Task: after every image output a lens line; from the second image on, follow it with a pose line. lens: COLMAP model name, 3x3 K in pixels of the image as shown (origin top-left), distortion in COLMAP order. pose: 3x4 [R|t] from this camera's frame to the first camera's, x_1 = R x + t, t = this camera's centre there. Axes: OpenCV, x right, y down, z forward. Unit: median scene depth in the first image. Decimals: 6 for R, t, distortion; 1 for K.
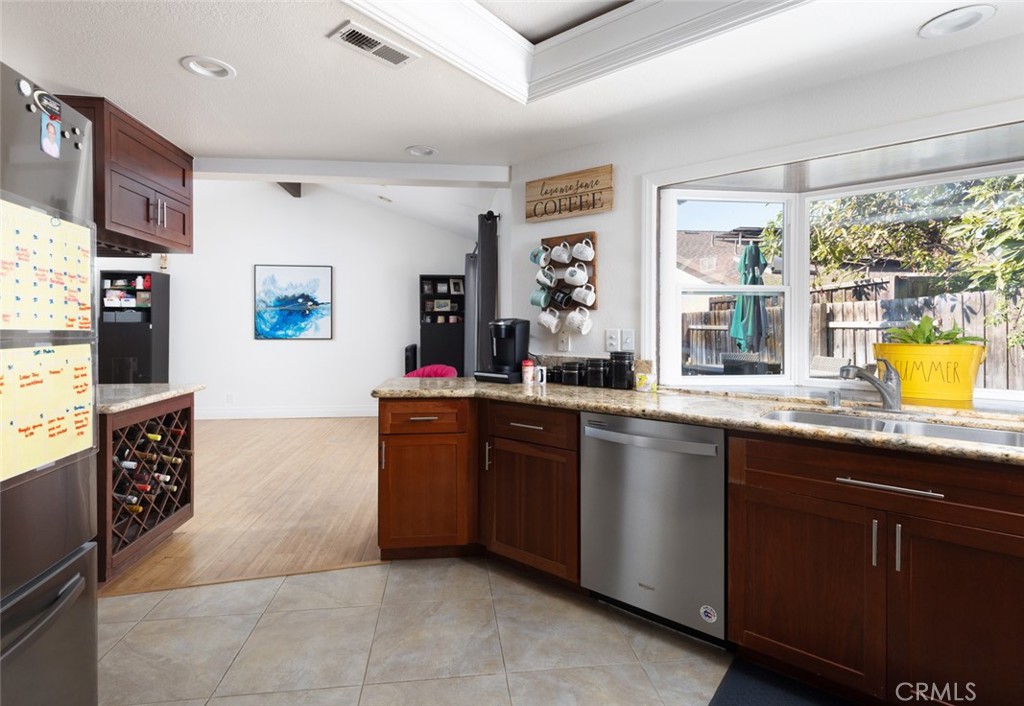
lens RADIAL K [[510.5, 0, 505.6], [0, 510.5, 333.5], [0, 0, 1]] dist [0.014221, 0.000437]
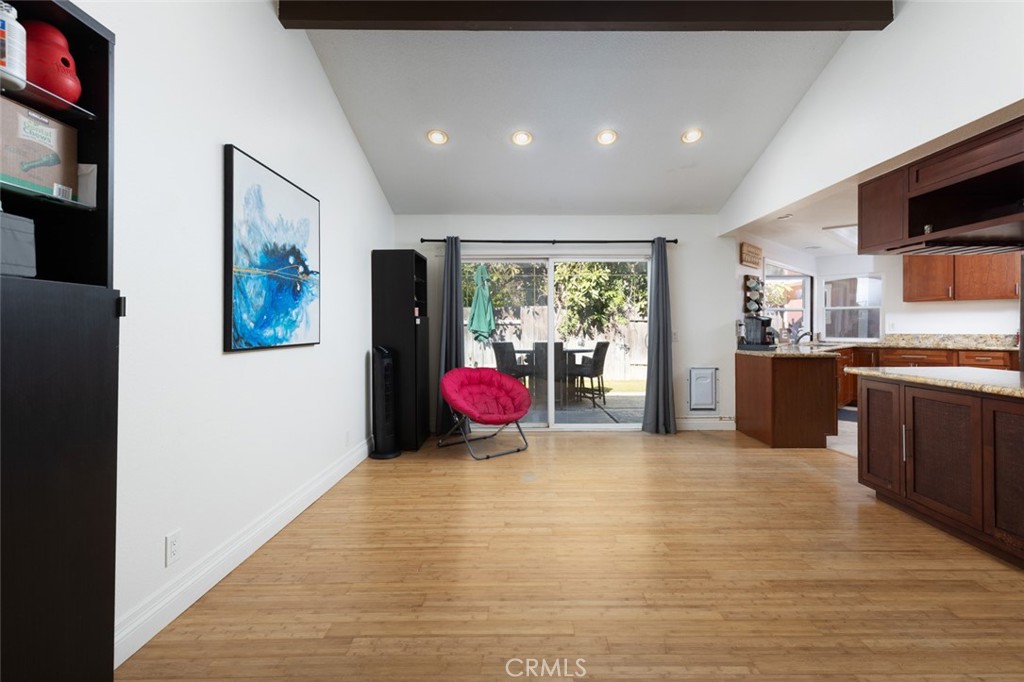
lens RADIAL K [[453.2, 0, 528.7], [0, 453.2, 340.0], [0, 0, 1]] dist [0.005045, -0.000410]
pose [[0.105144, -0.031974, 0.993943, -0.782492], [0.016799, 0.999397, 0.030373, -0.003206], [-0.994315, 0.013504, 0.105618, 0.757496]]
